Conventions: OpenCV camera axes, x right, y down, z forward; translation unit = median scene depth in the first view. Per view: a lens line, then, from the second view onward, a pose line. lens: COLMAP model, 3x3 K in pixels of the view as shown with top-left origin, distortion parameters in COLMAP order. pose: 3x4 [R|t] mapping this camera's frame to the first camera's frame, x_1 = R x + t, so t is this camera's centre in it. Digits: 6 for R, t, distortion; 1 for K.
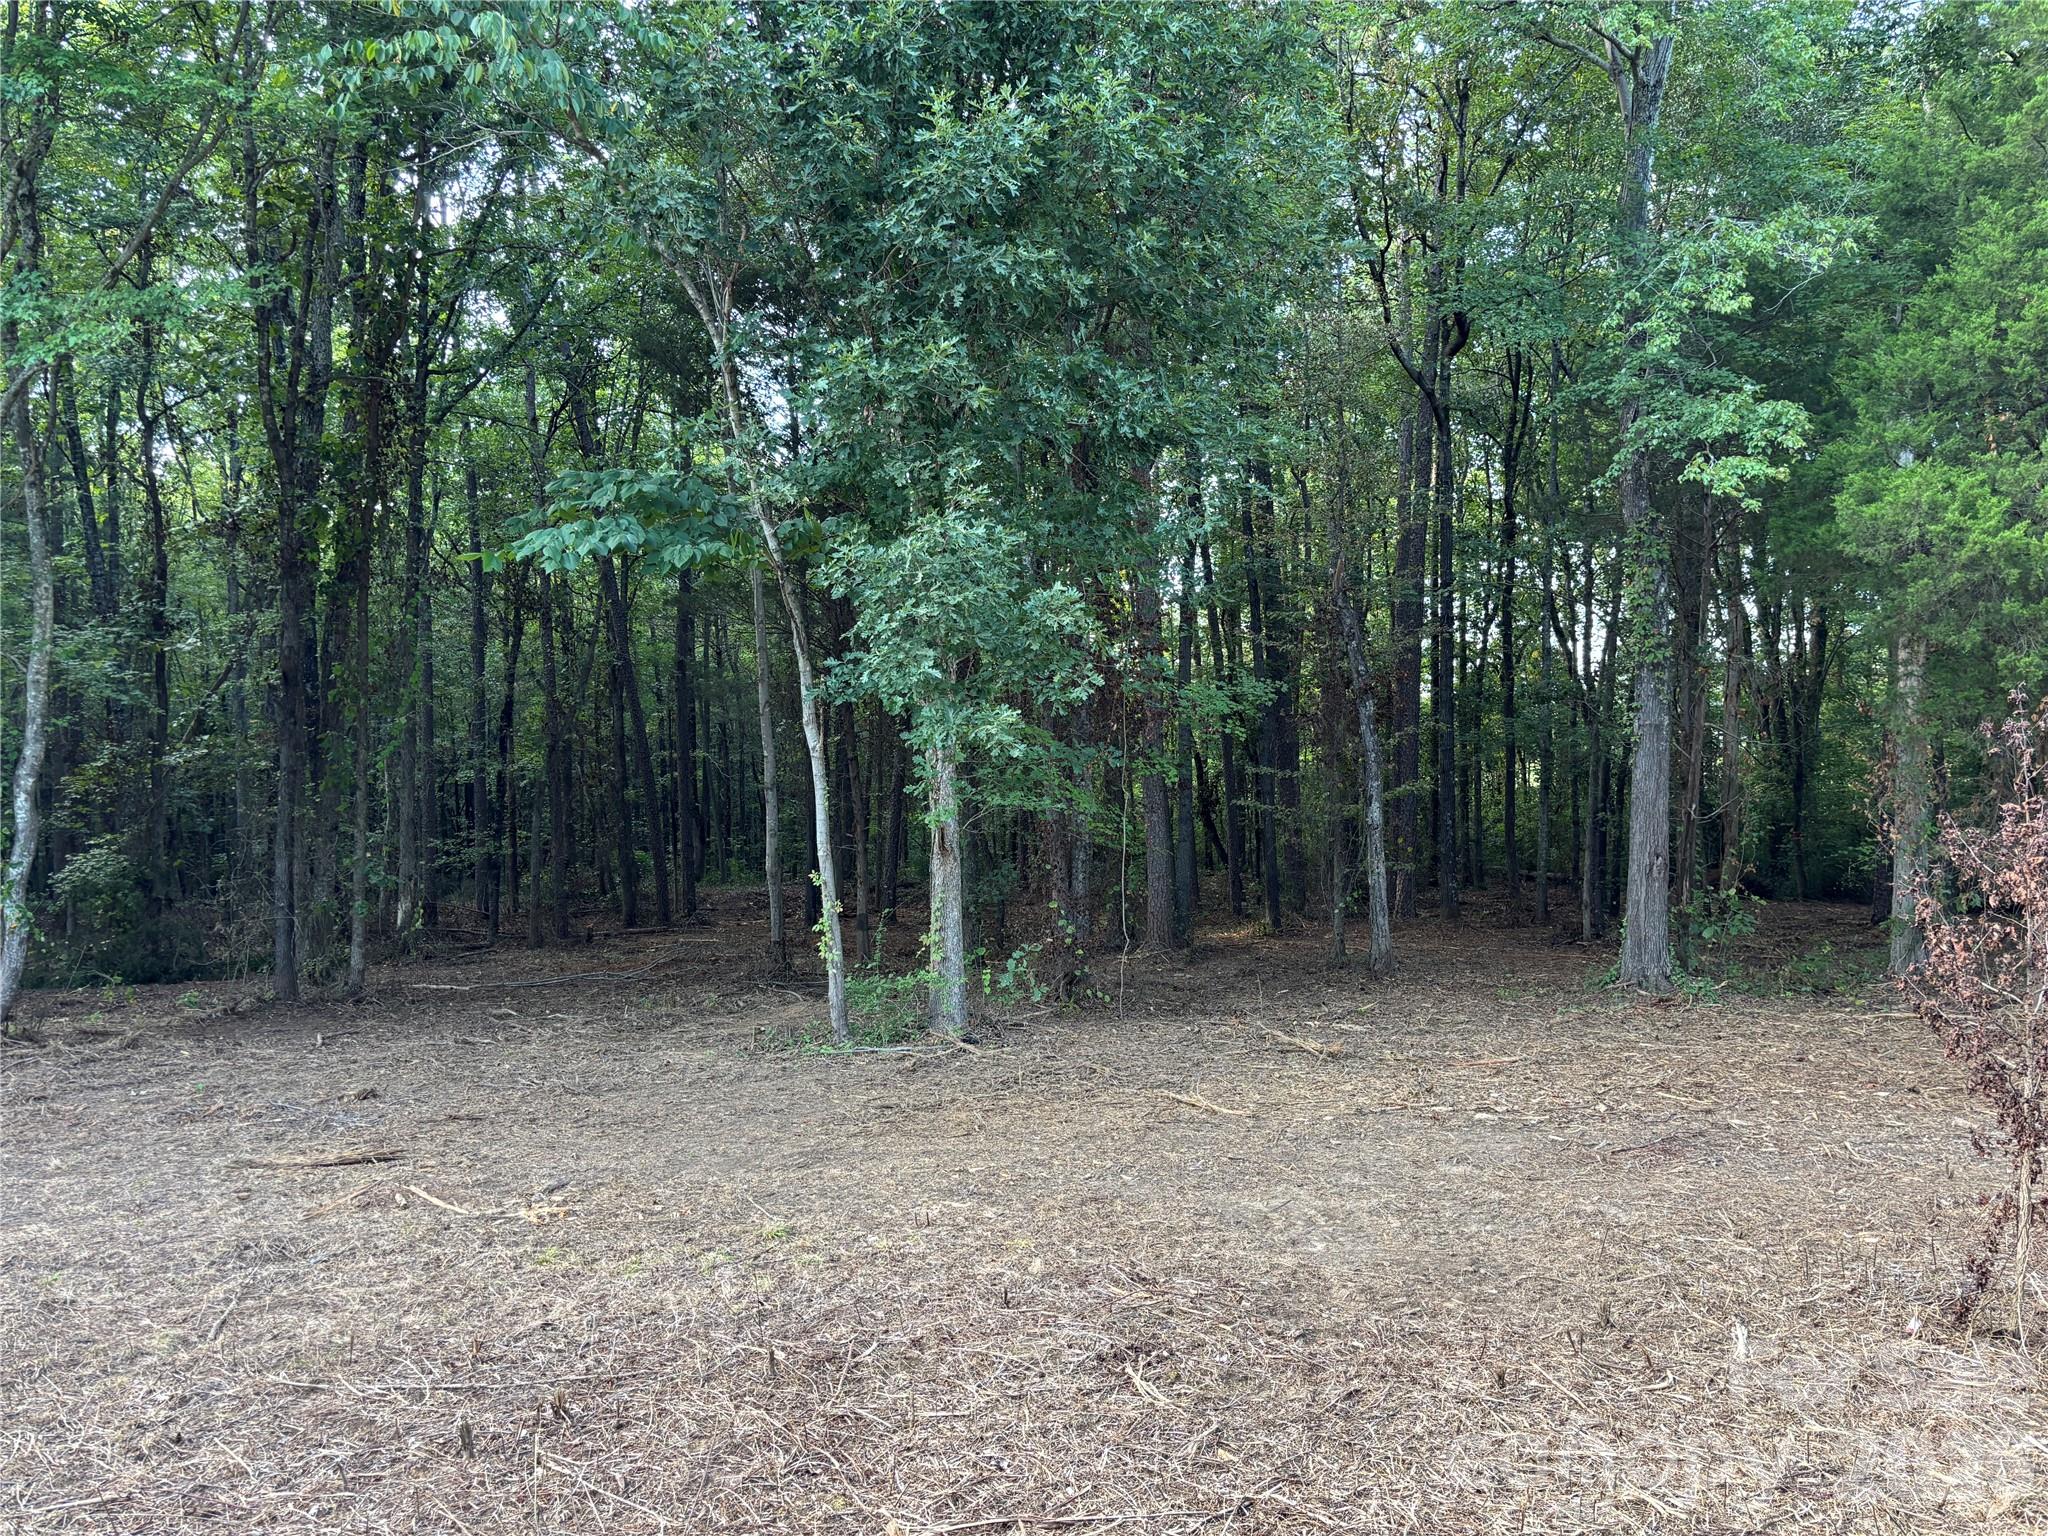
lens RADIAL K [[1530.2, 0, 1007.9], [0, 1530.2, 759.9], [0, 0, 1]] dist [0.048878, -0.067982]
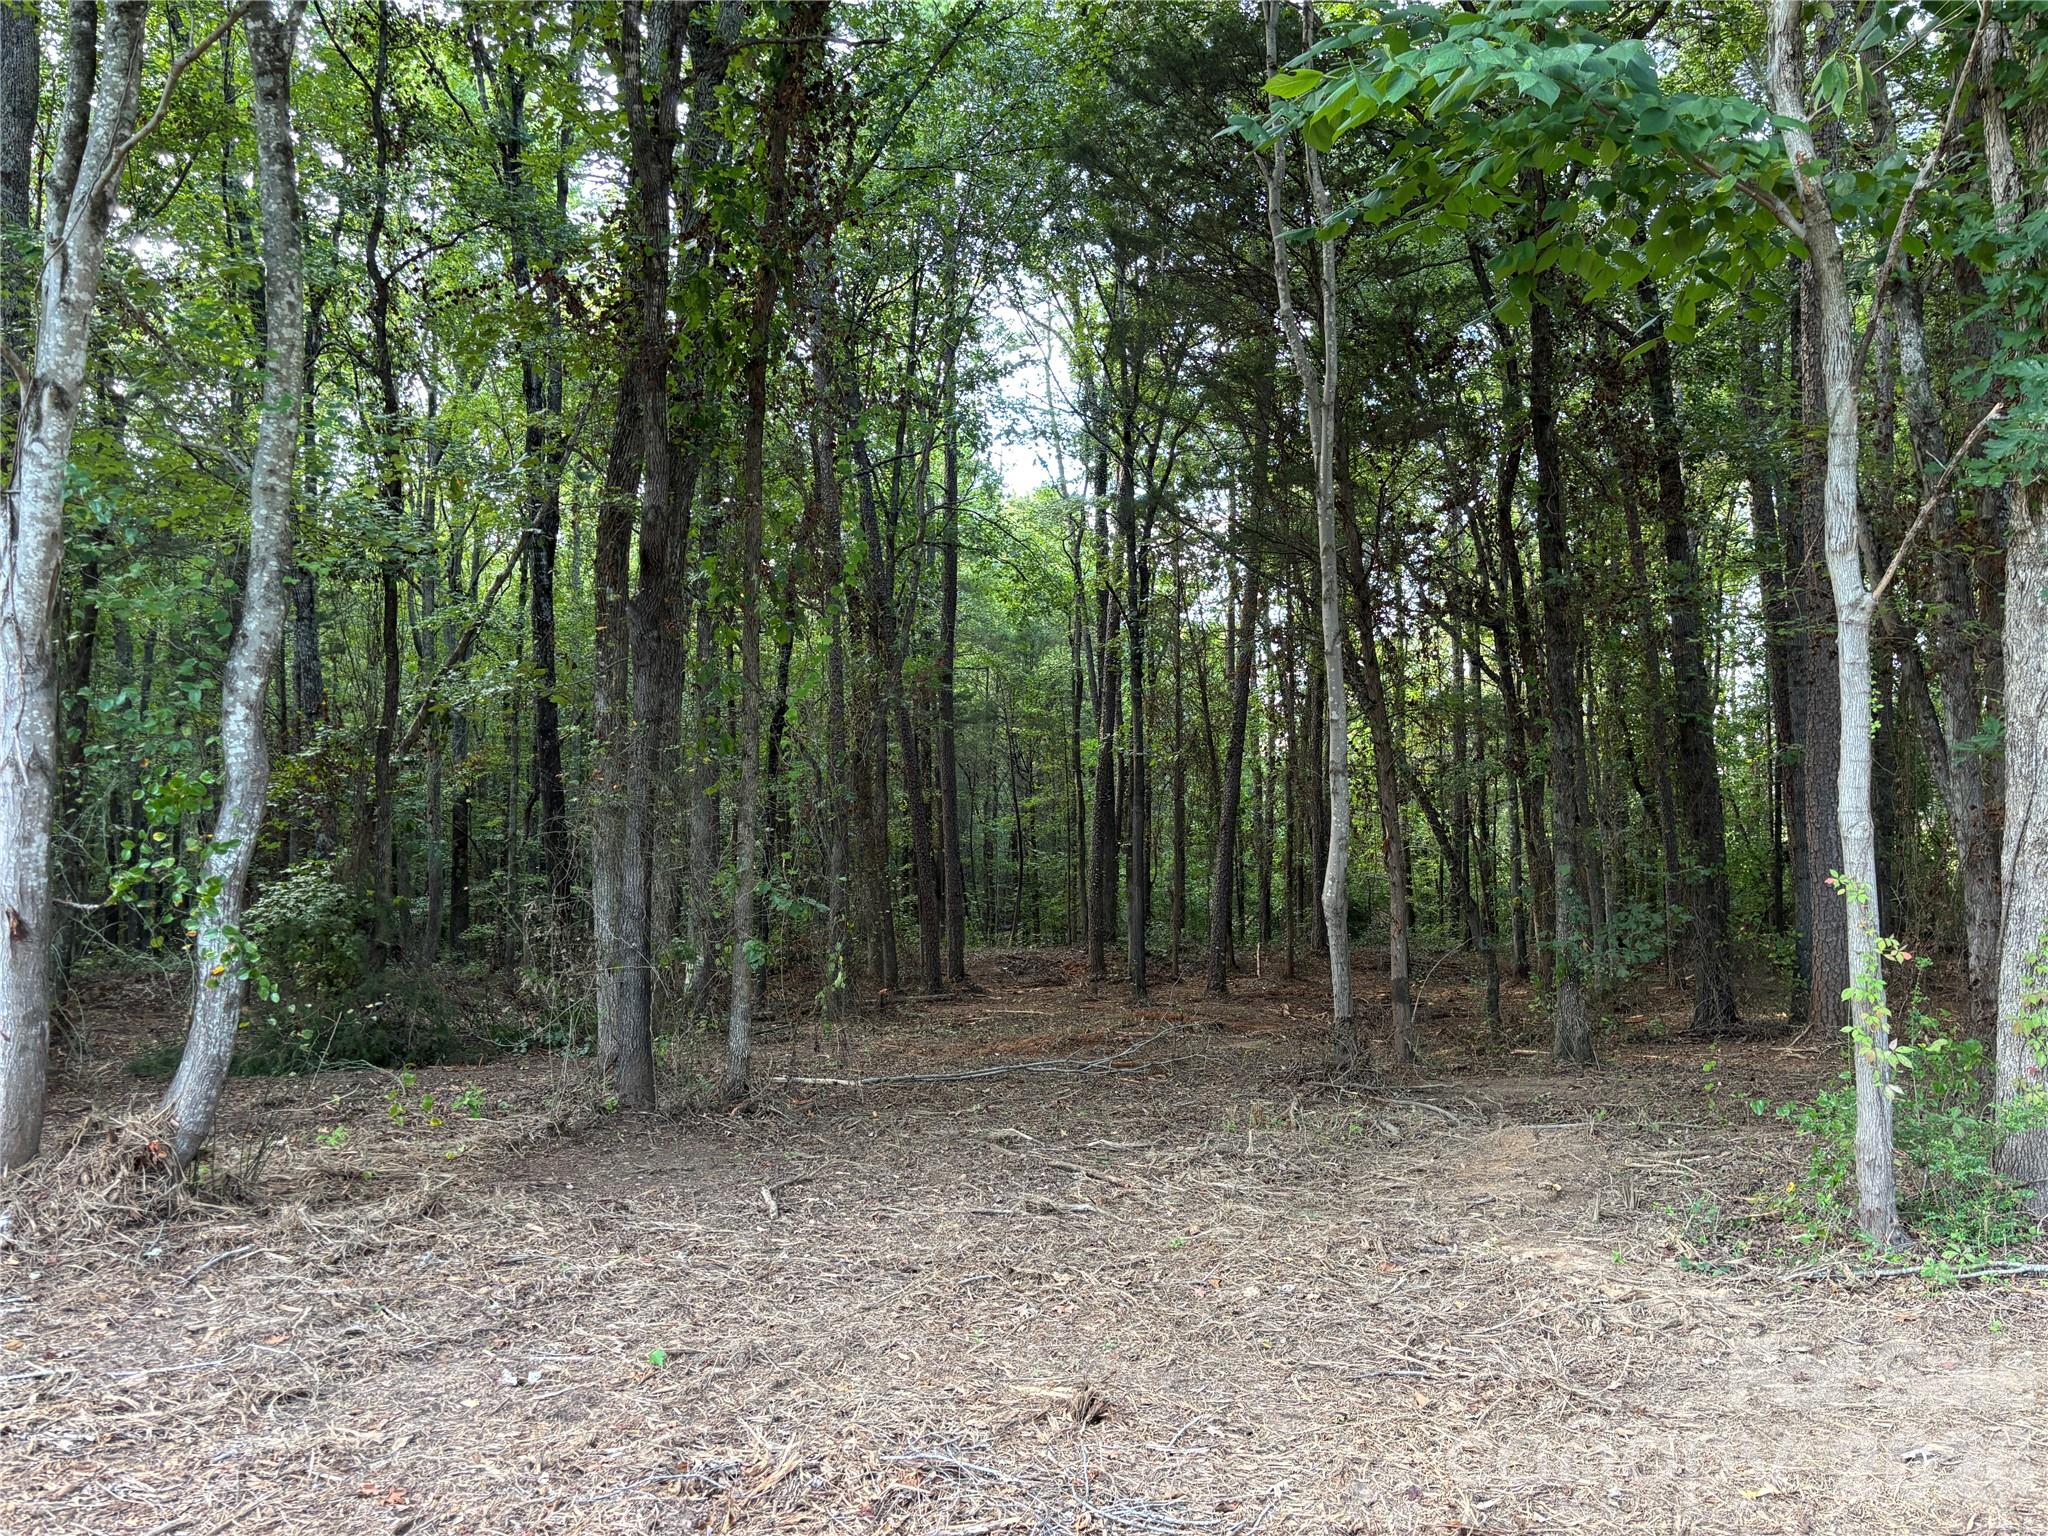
lens RADIAL K [[1530.2, 0, 1007.9], [0, 1530.2, 759.9], [0, 0, 1]] dist [0.048878, -0.067982]
pose [[0.997226, -0.003149, -0.074369, -0.349764], [-0.000326, 0.998910, -0.046674, 0.062204], [0.074435, 0.046569, 0.996138, 0.516169]]
